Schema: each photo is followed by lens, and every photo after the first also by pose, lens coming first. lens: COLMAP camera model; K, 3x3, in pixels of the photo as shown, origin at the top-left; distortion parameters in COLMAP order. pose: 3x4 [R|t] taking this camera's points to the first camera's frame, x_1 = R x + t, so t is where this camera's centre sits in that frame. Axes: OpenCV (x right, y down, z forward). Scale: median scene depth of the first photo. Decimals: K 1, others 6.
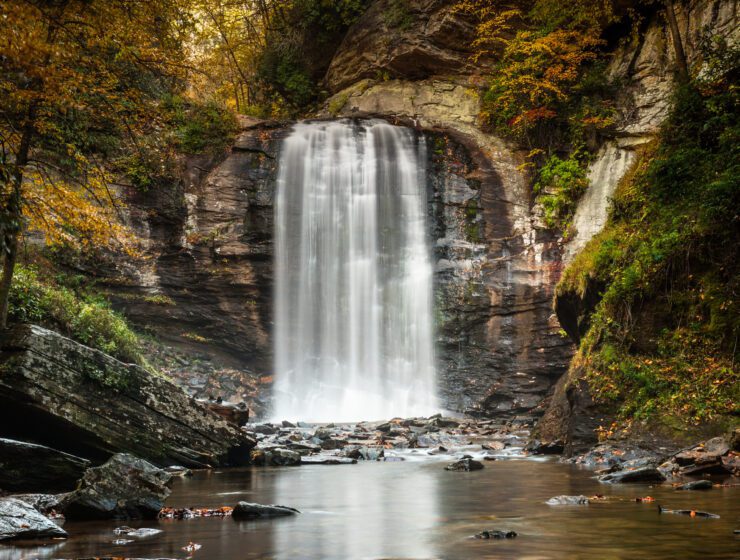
lens RADIAL K [[1533.9, 0, 370.6], [0, 1533.9, 277.1], [0, 0, 1]] dist [-0.012989, 0.000000]
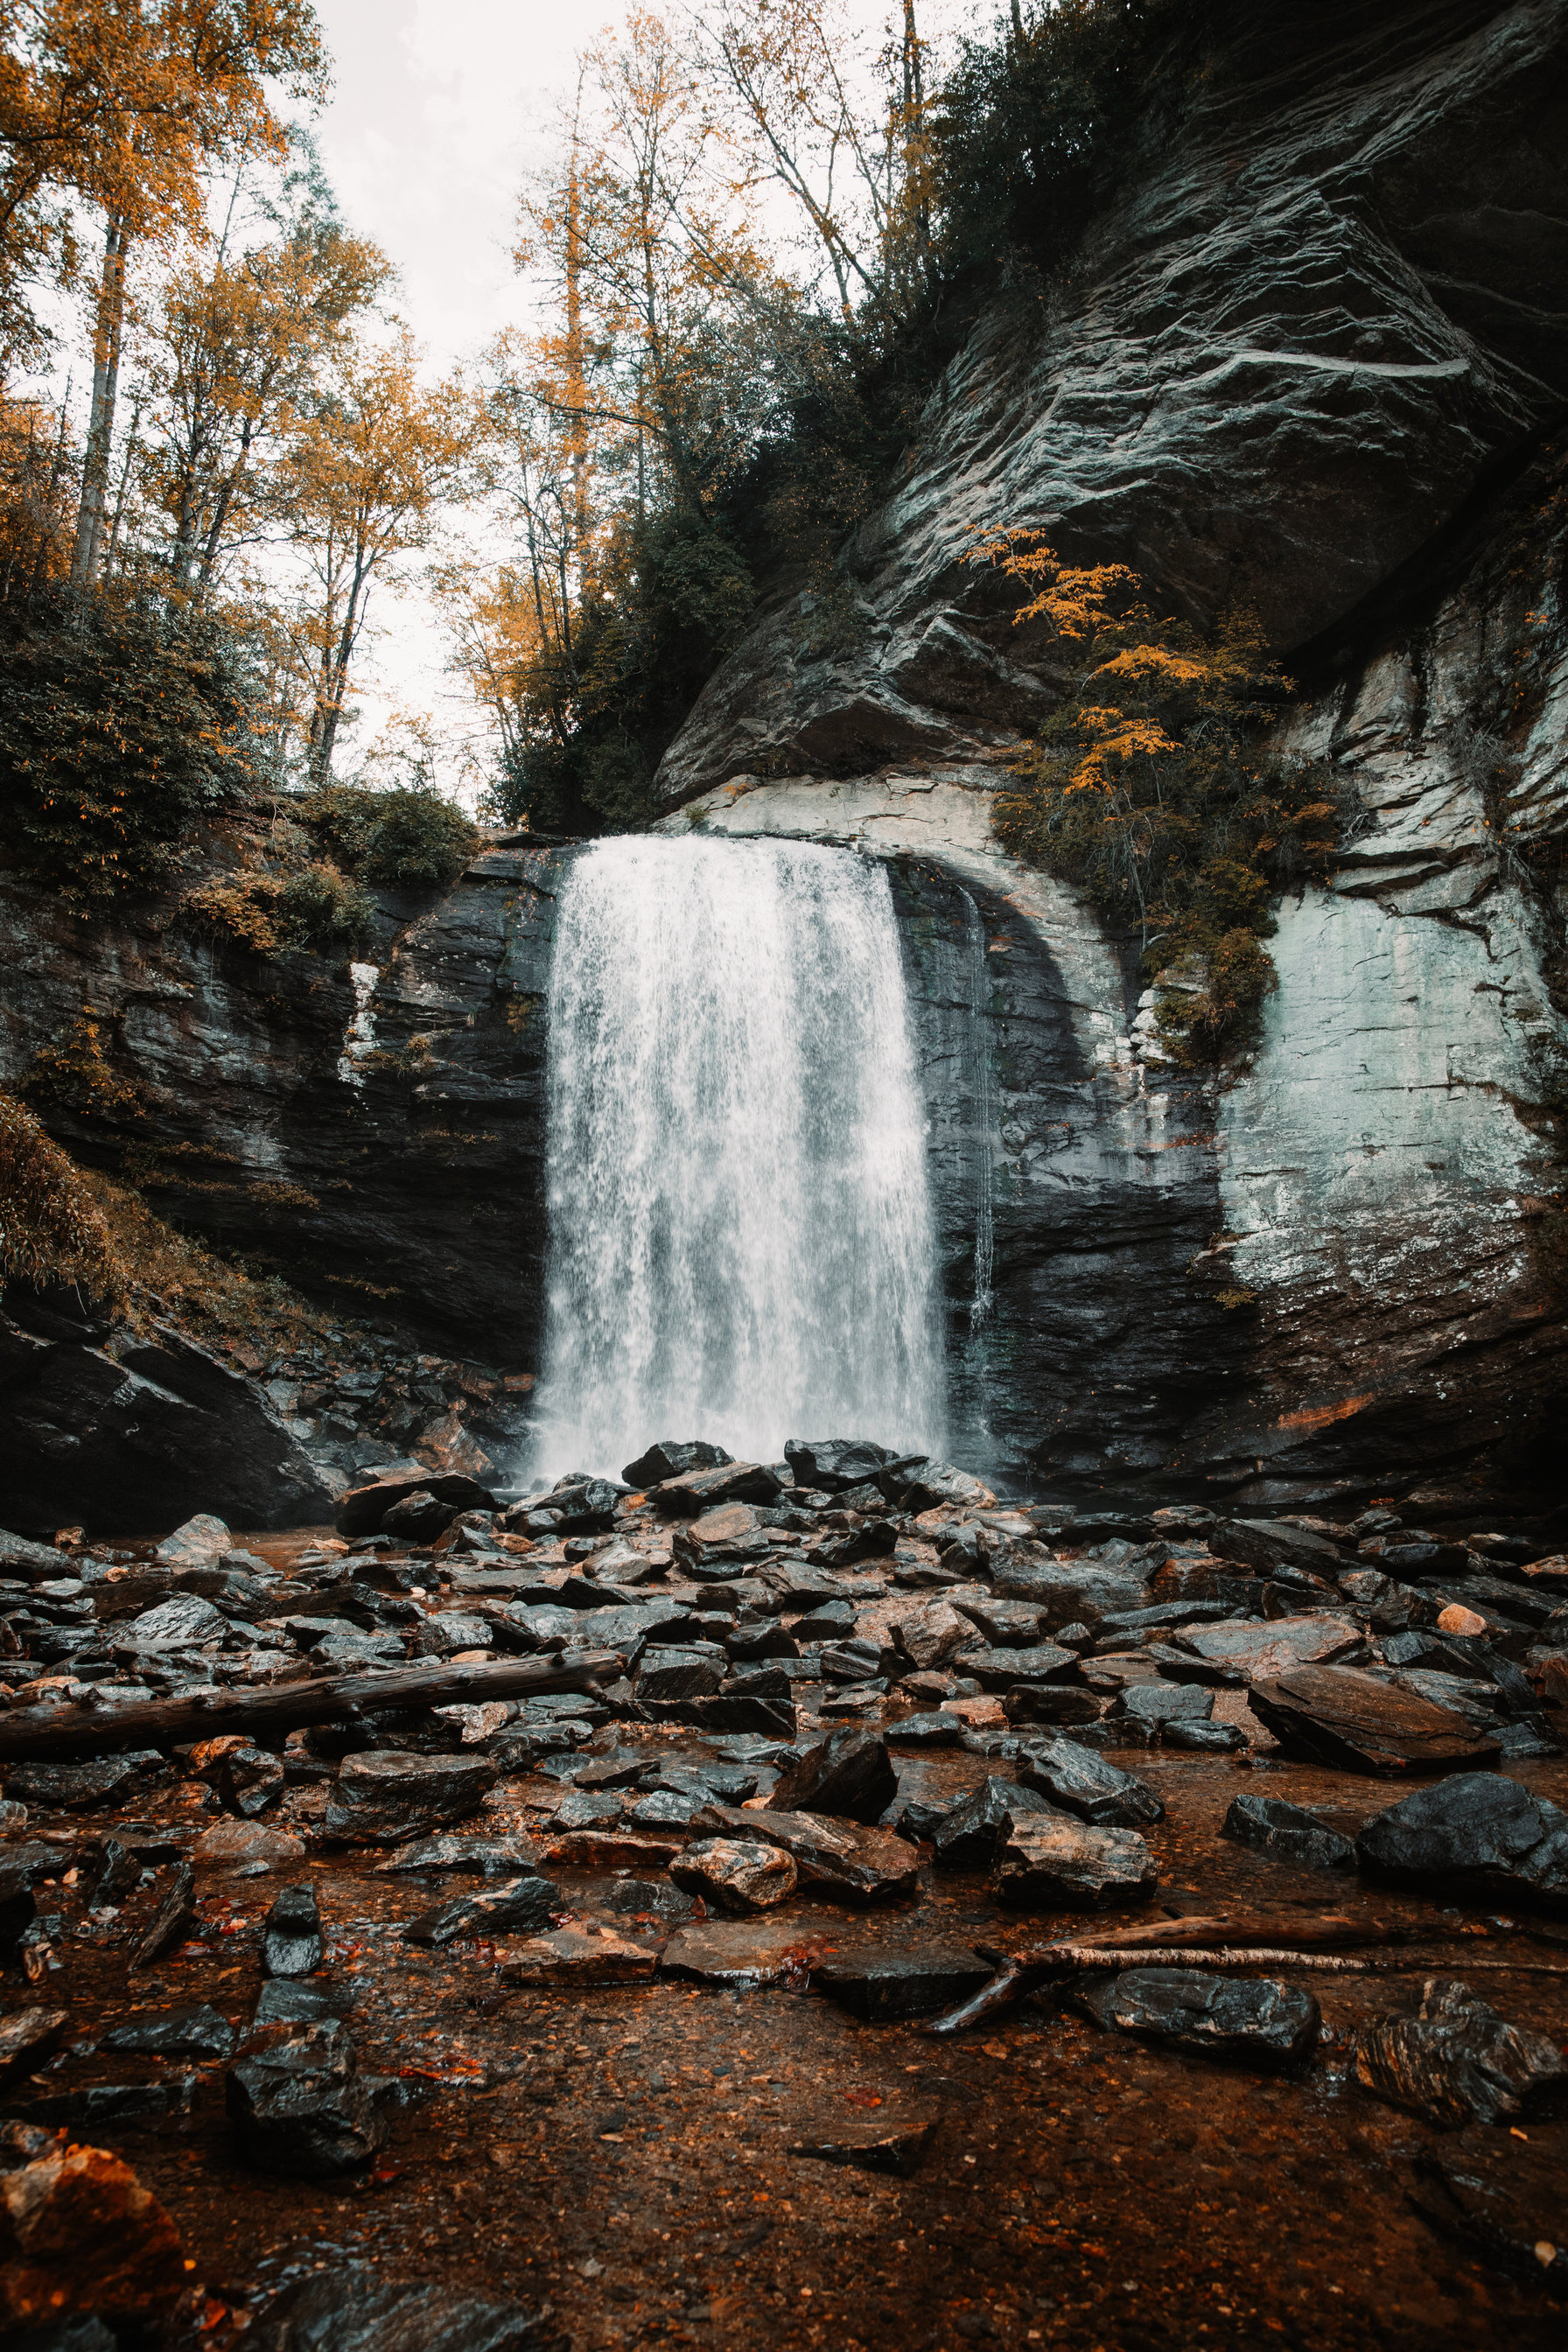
lens RADIAL K [[1627.9, 0, 782.5], [0, 1627.9, 1171.5], [0, 0, 1]] dist [-0.020724, 0.021427]
pose [[0.991057, 0.044396, 0.125838, -0.052937], [-0.037165, 0.997552, -0.059234, 0.030675], [-0.128160, 0.054028, 0.990281, 0.513918]]
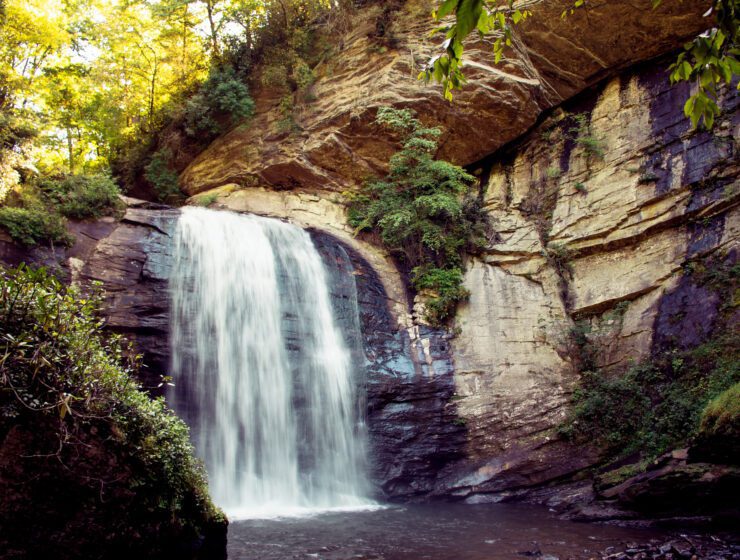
lens RADIAL K [[677.6, 0, 364.2], [0, 677.6, 280.7], [0, 0, 1]] dist [-0.128829, 0.000000]
pose [[0.864603, 0.116246, 0.488823, -0.162571], [-0.052699, 0.988483, -0.141858, 0.008349], [-0.499684, 0.096890, 0.860772, 0.558501]]
